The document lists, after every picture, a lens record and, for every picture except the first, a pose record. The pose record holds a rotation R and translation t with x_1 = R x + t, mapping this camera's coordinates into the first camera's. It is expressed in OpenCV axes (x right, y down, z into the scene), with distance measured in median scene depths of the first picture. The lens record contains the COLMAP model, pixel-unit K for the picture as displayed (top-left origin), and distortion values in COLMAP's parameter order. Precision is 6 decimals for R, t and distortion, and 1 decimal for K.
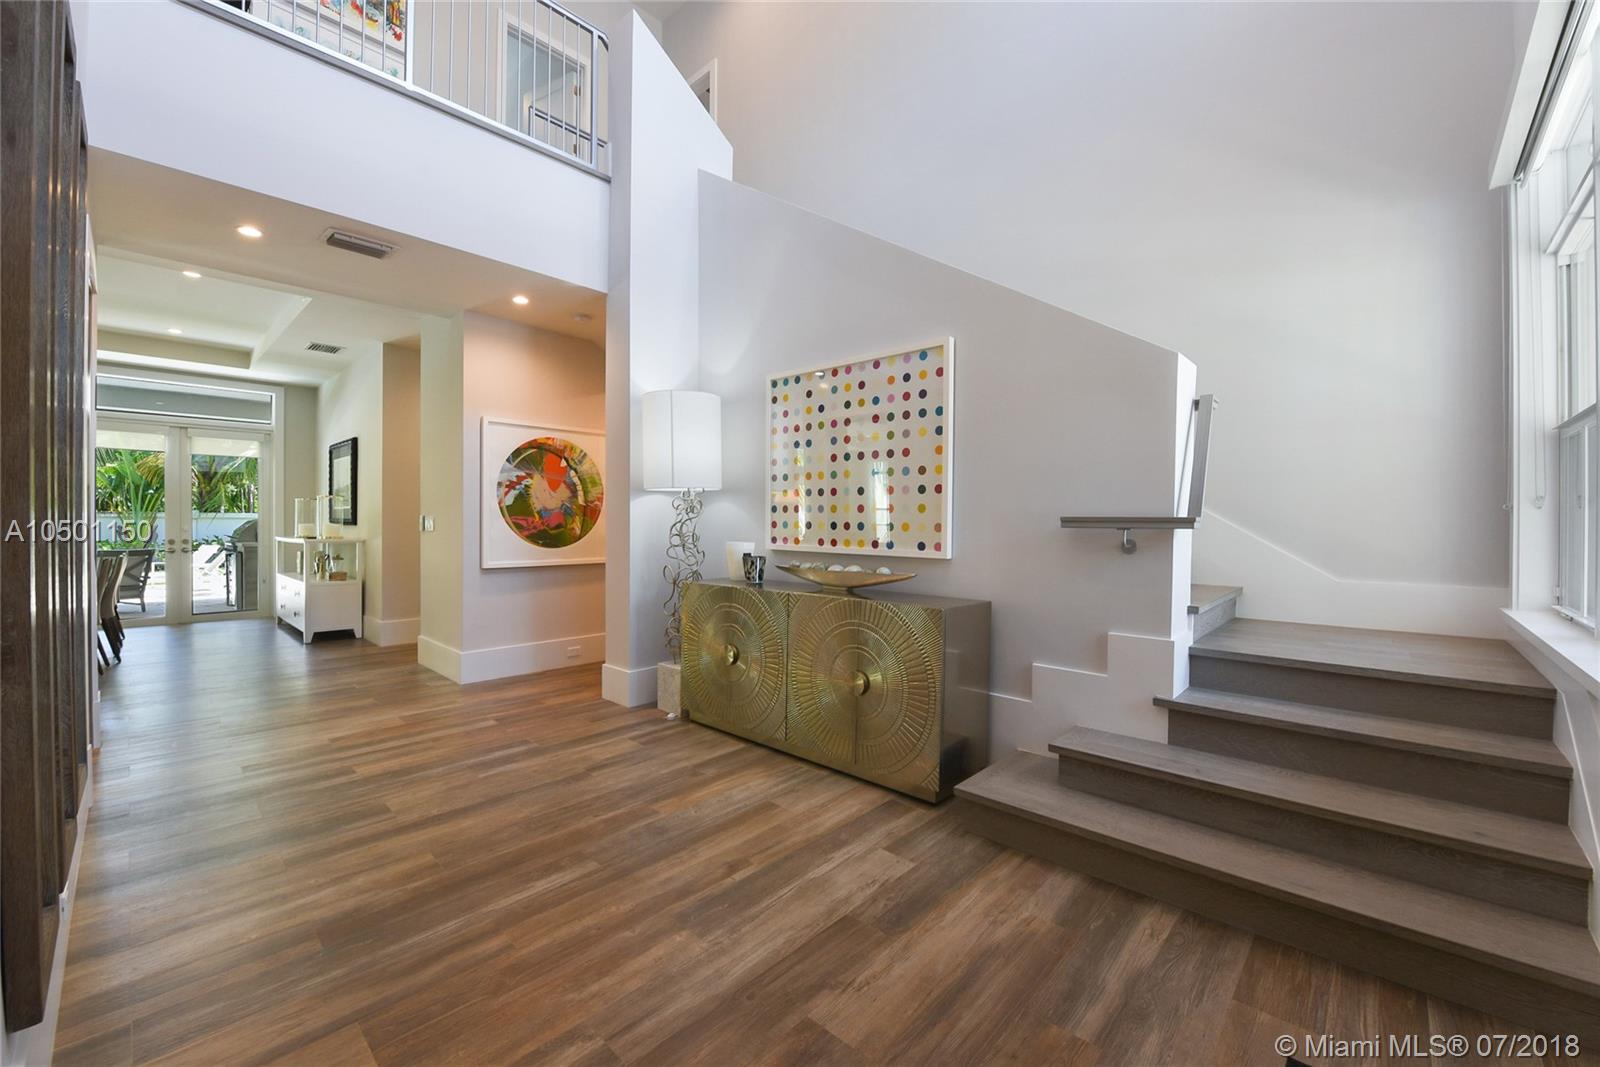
lens RADIAL K [[644.2, 0, 802.1], [0, 644.2, 522.1], [0, 0, 1]] dist [0.001758, -0.000067]
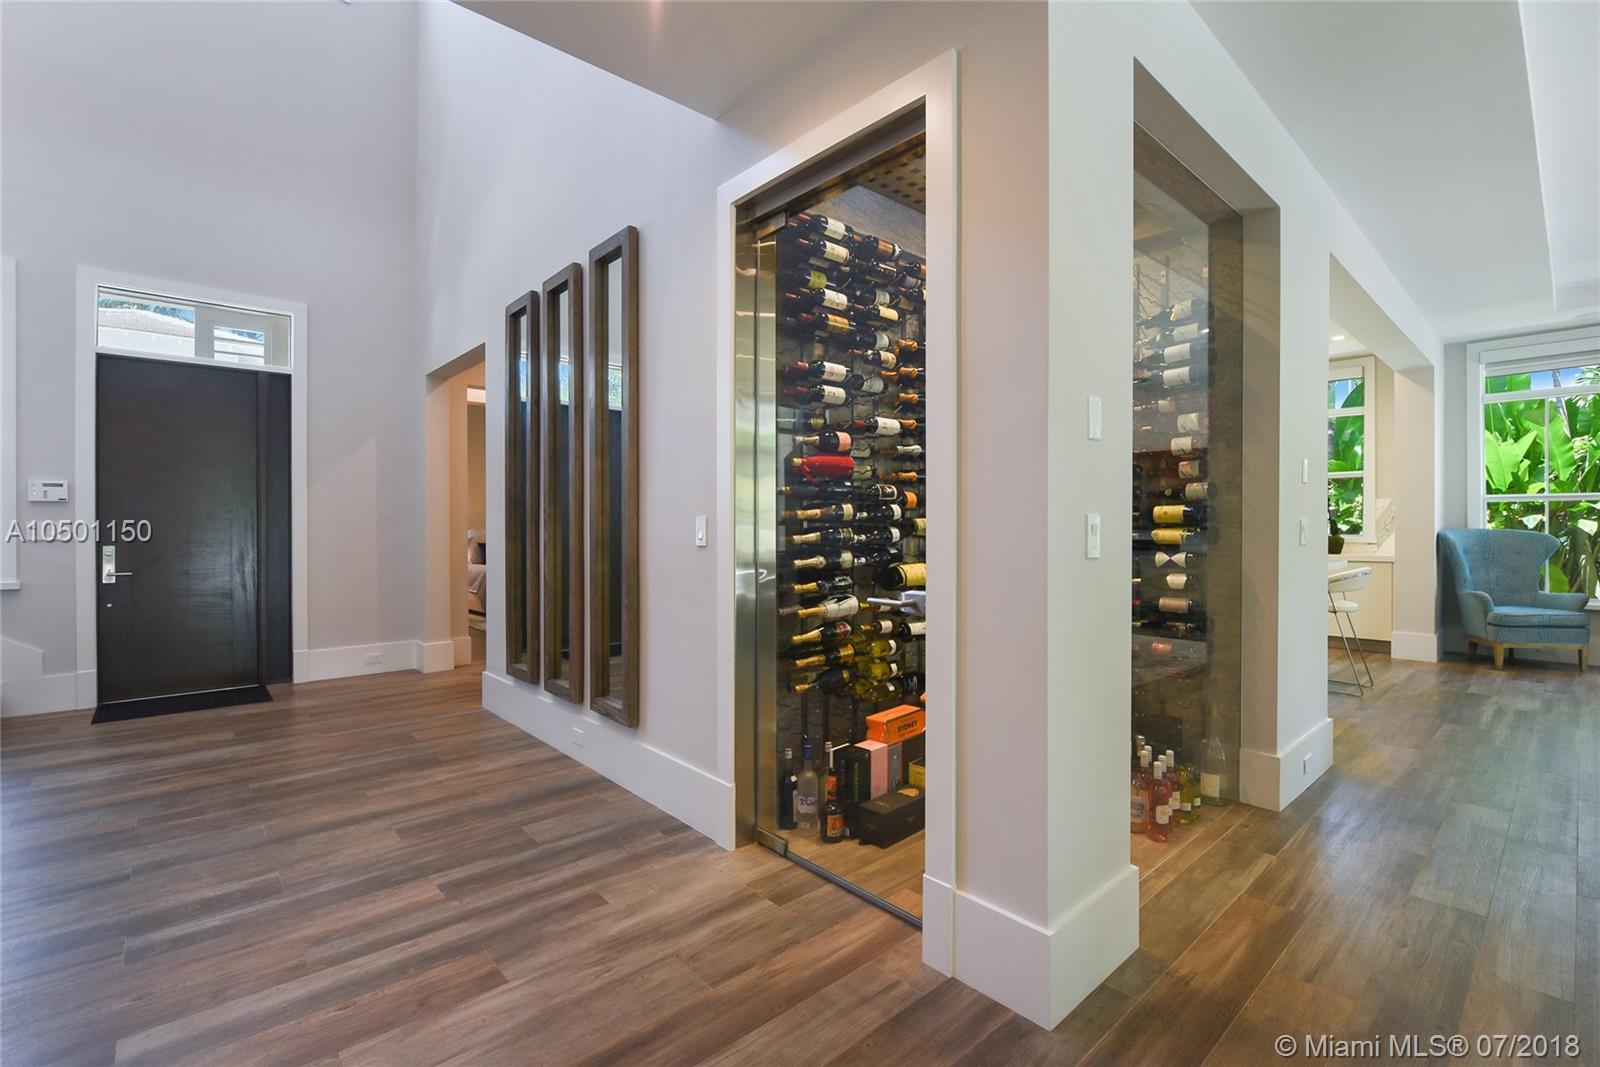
lens RADIAL K [[708.6, 0, 794.2], [0, 708.6, 524.0], [0, 0, 1]] dist [-0.002681, -0.000300]
pose [[-0.996323, 0.000069, 0.085680, -1.228075], [0.001114, 0.999926, 0.012142, -0.011756], [-0.085673, 0.012193, -0.996249, 1.855493]]
